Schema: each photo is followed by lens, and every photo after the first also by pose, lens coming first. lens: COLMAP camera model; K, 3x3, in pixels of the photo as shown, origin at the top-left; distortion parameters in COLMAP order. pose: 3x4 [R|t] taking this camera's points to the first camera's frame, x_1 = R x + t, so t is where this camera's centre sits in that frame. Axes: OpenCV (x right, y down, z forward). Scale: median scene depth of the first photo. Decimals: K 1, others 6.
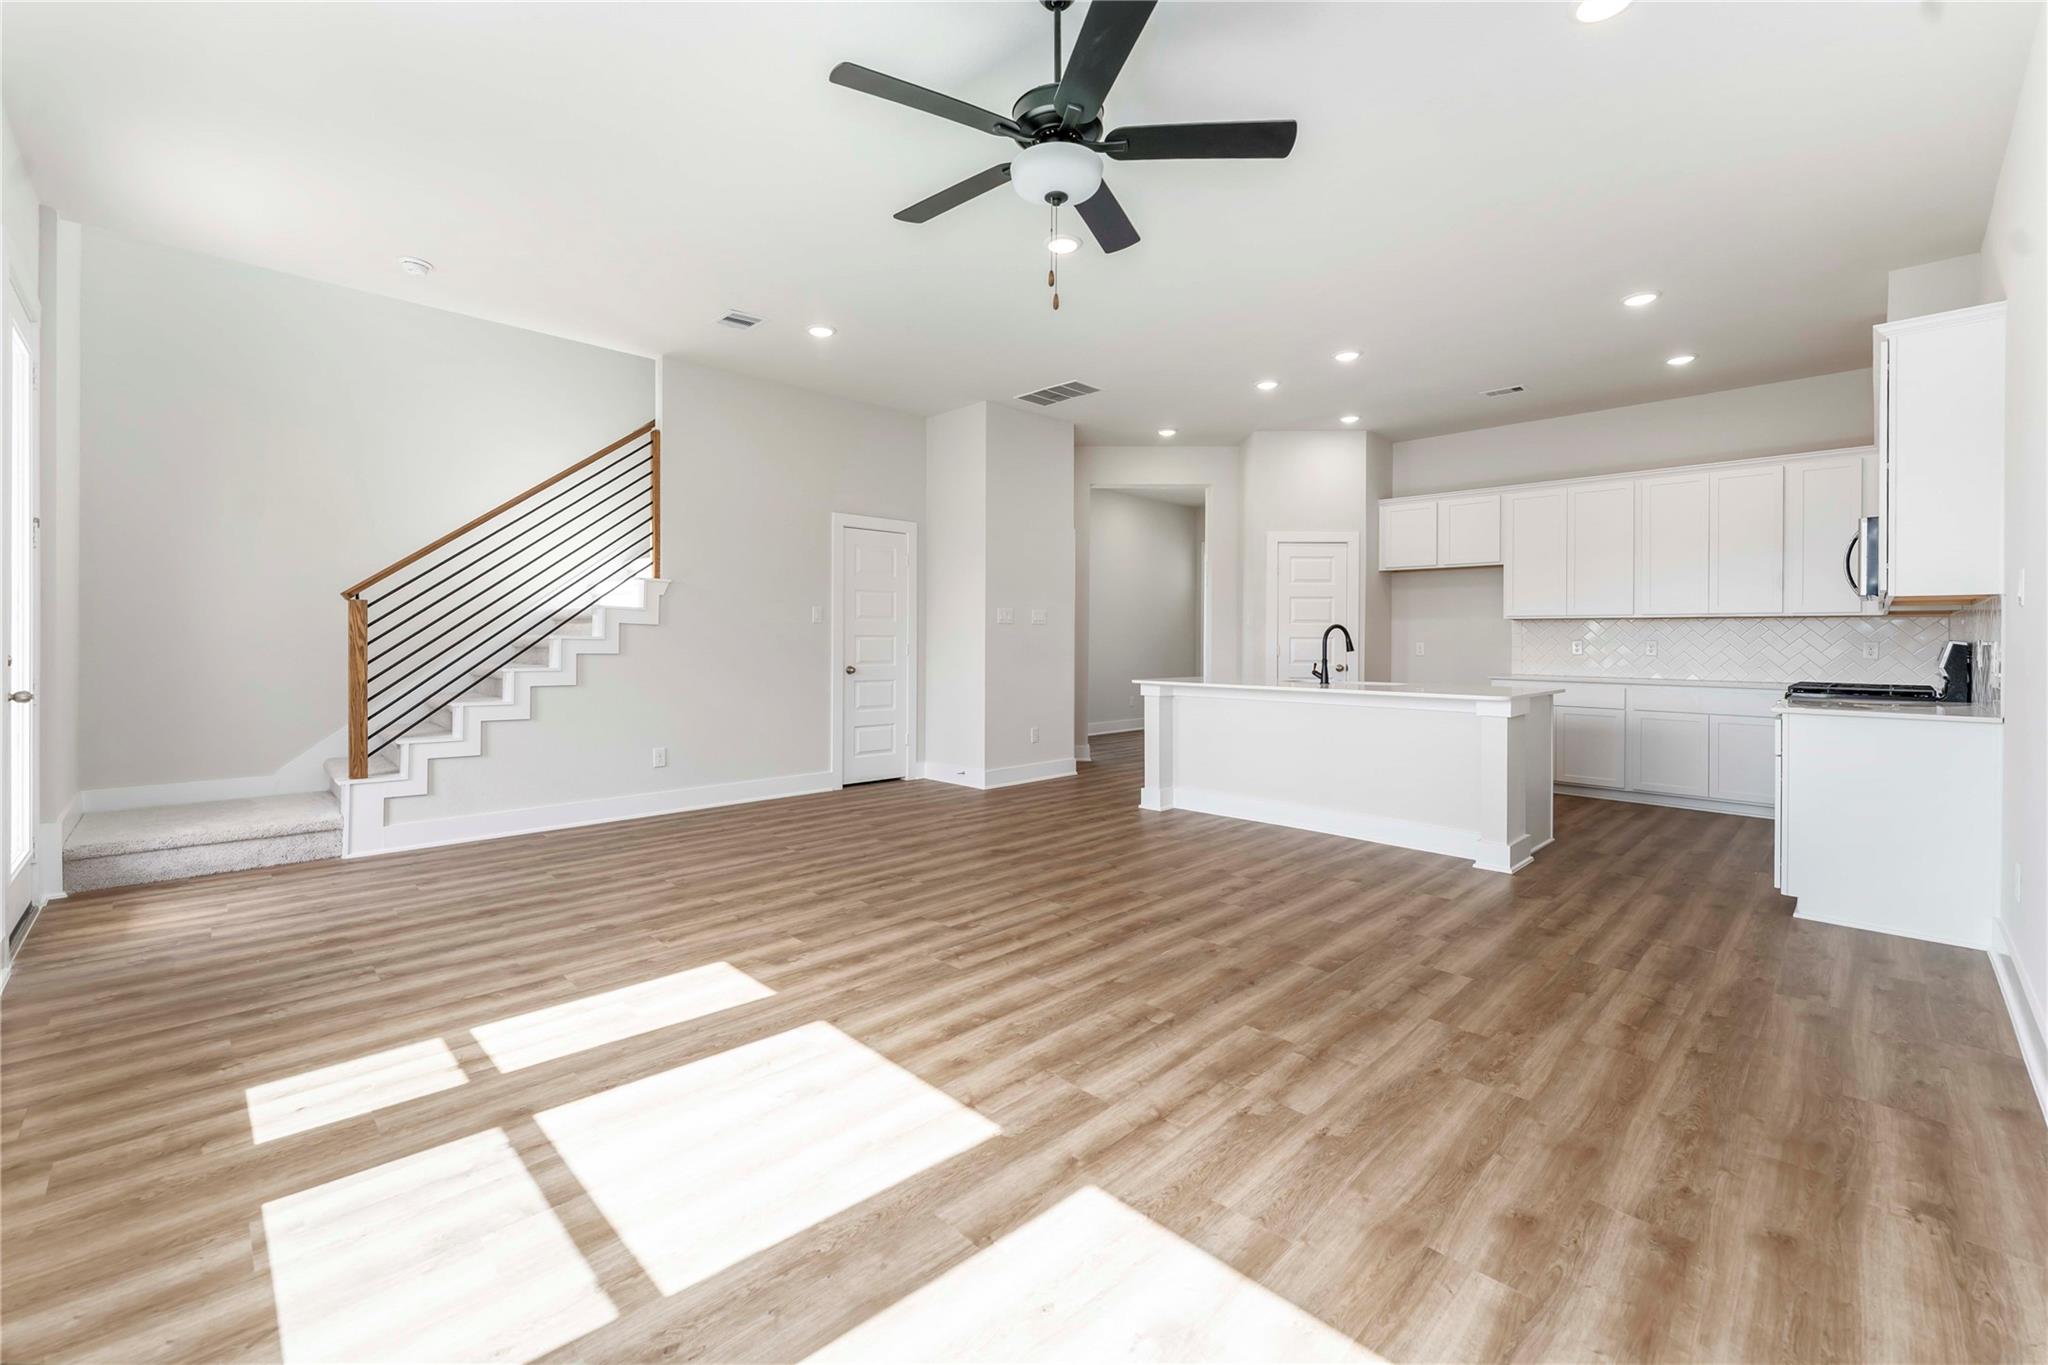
lens RADIAL K [[845.6, 0, 1015.6], [0, 845.6, 646.7], [0, 0, 1]] dist [-0.001282, -0.000173]
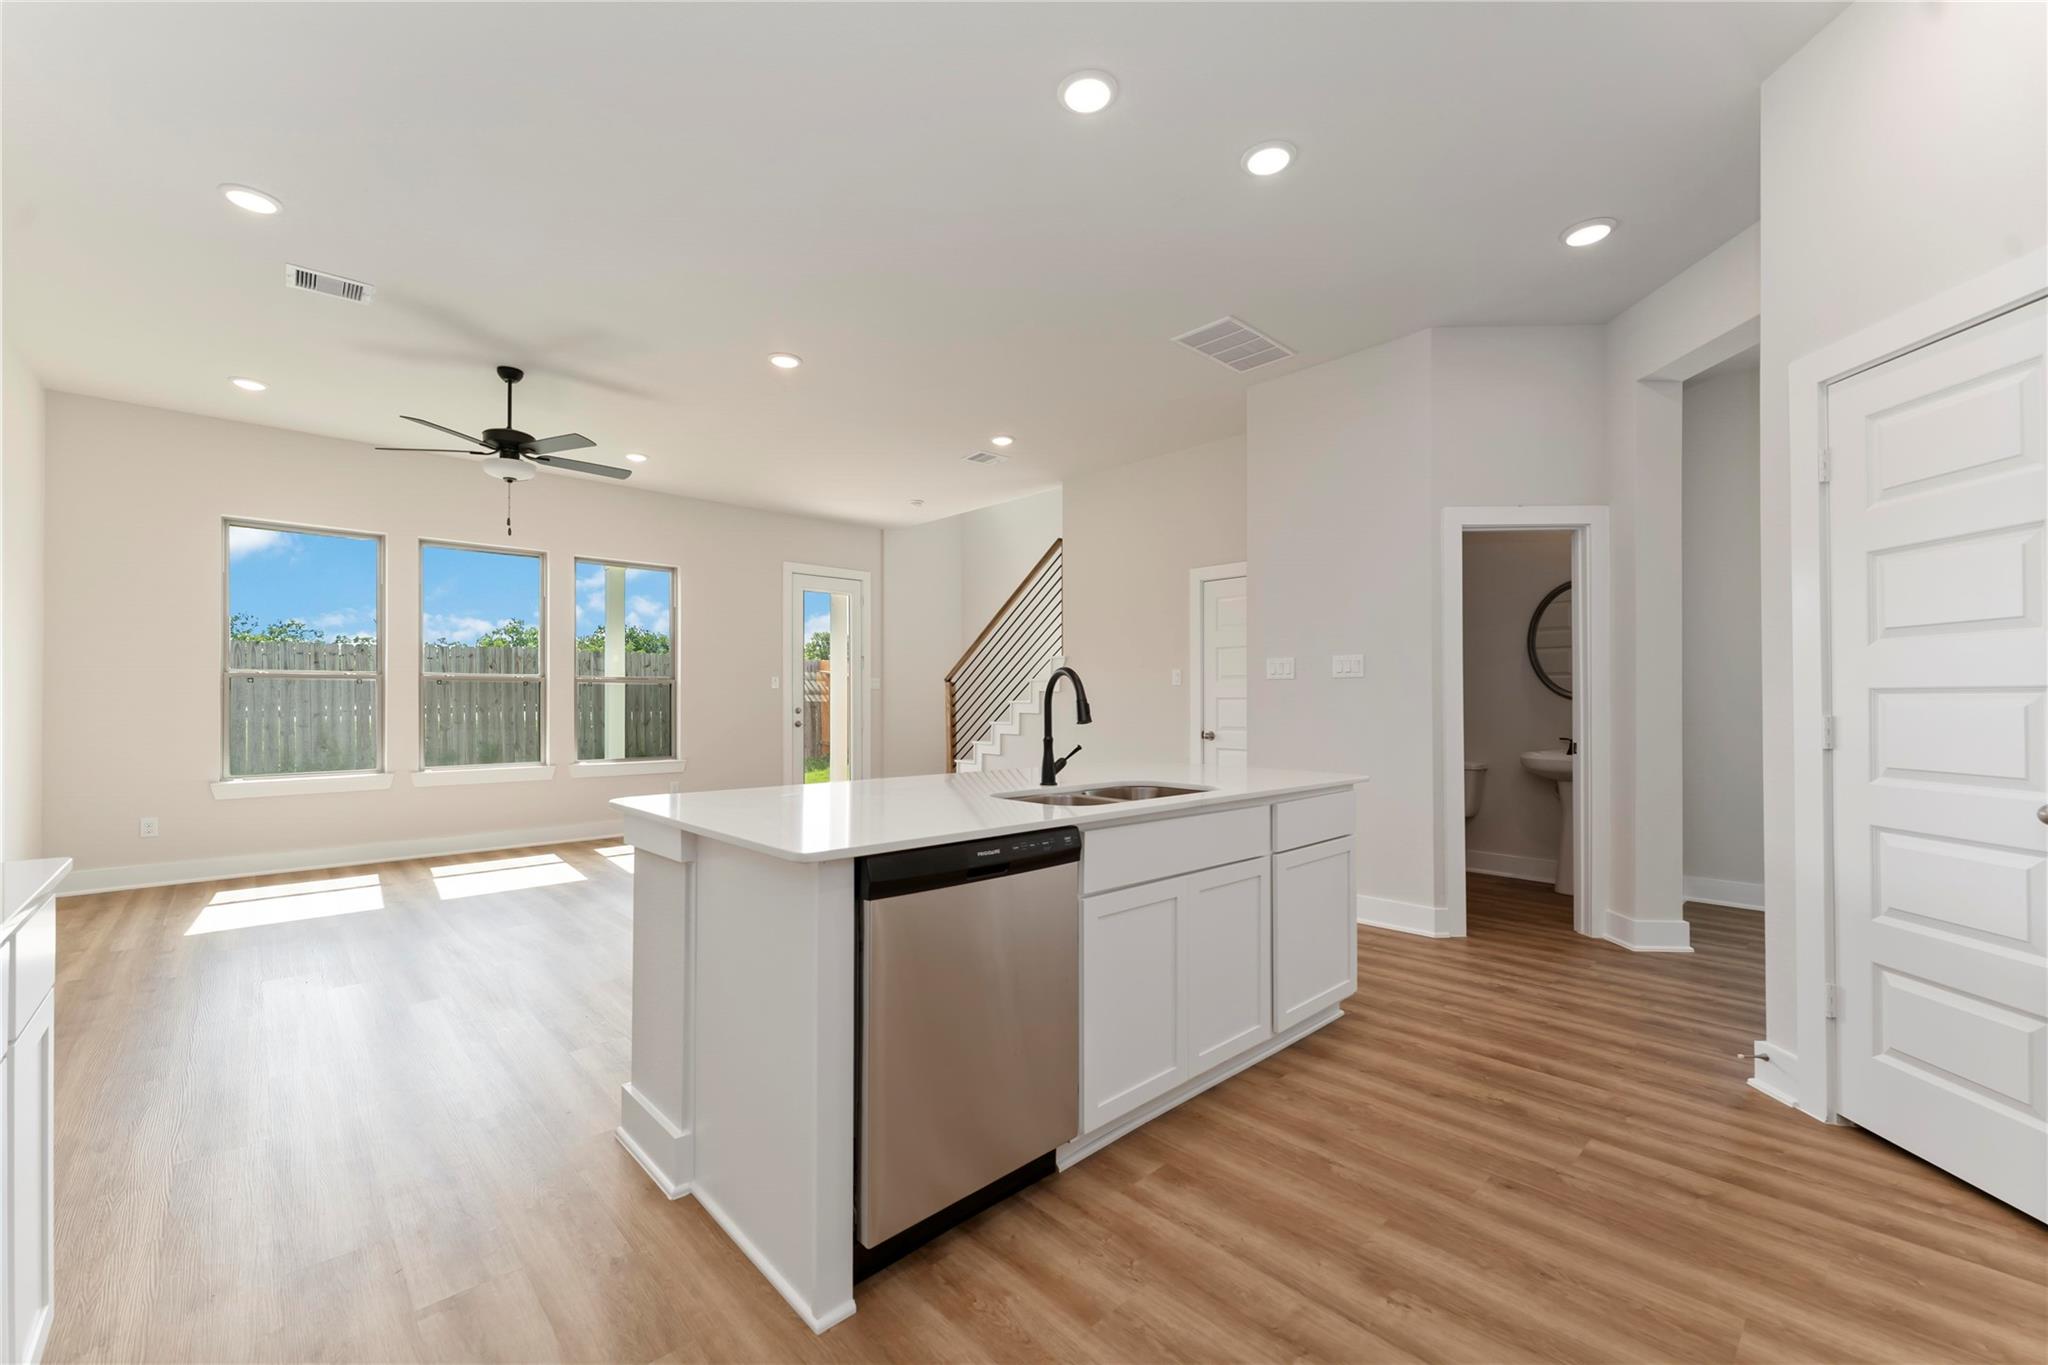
lens RADIAL K [[832.1, 0, 1020.5], [0, 832.1, 692.8], [0, 0, 1]] dist [-0.001416, -0.000243]
pose [[-0.027098, -0.016386, -0.999498, 1.532363], [-0.007042, 0.999844, -0.016201, -0.006112], [0.999608, 0.006599, -0.027209, 1.755010]]
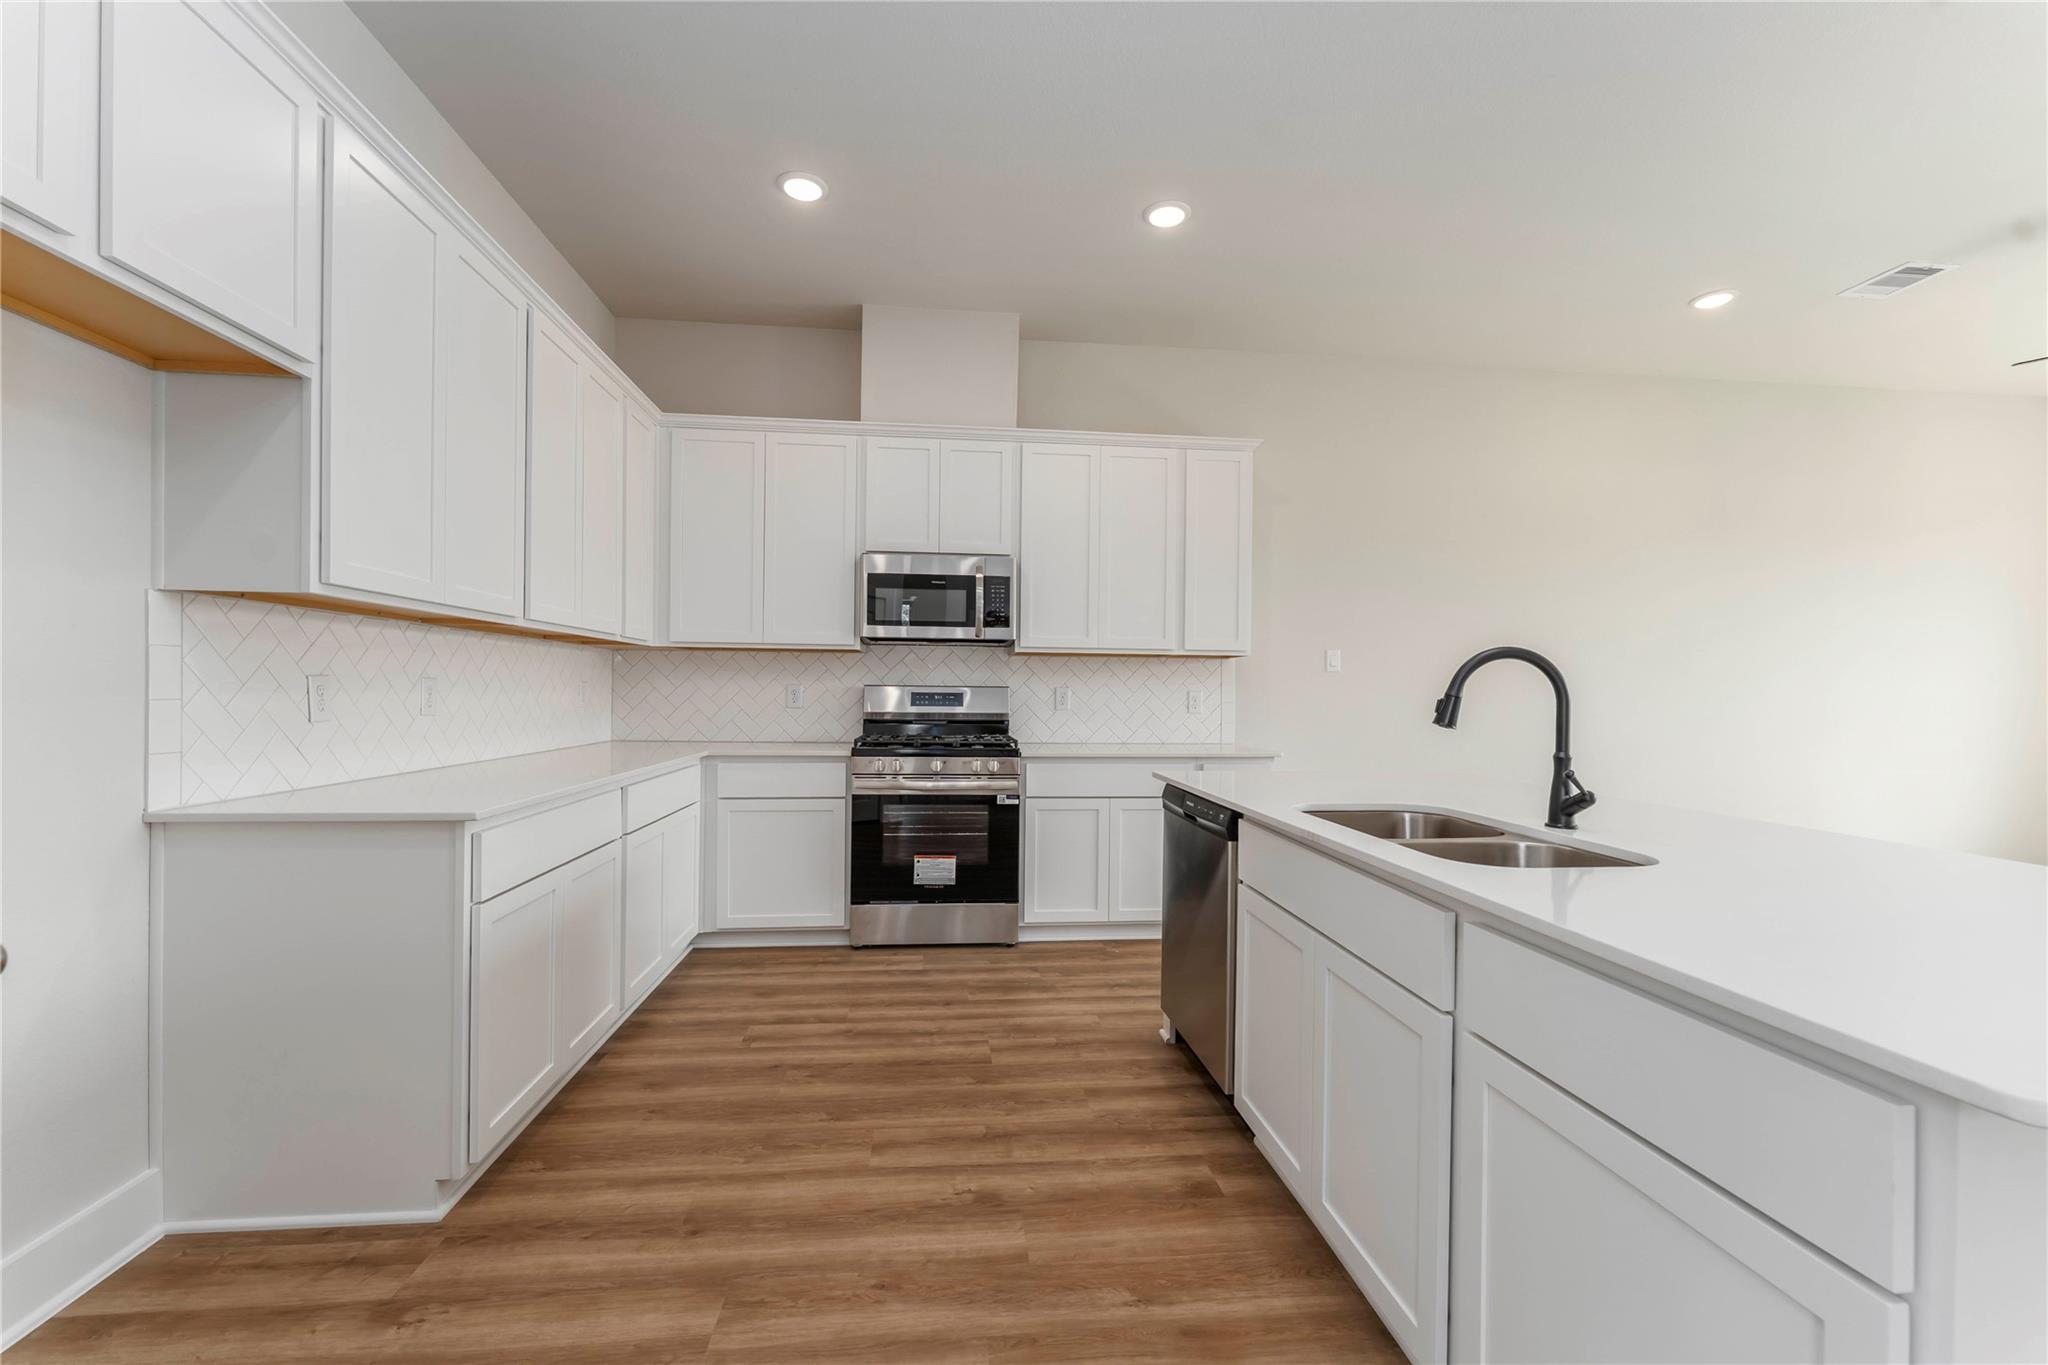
lens RADIAL K [[812.9, 0, 1008.2], [0, 812.9, 693.9], [0, 0, 1]] dist [-0.000631, -0.000061]
pose [[-0.775712, -0.020121, 0.630767, 0.598073], [-0.013926, 0.999794, 0.014766, -0.017538], [-0.630934, 0.002670, -0.775832, 2.429833]]
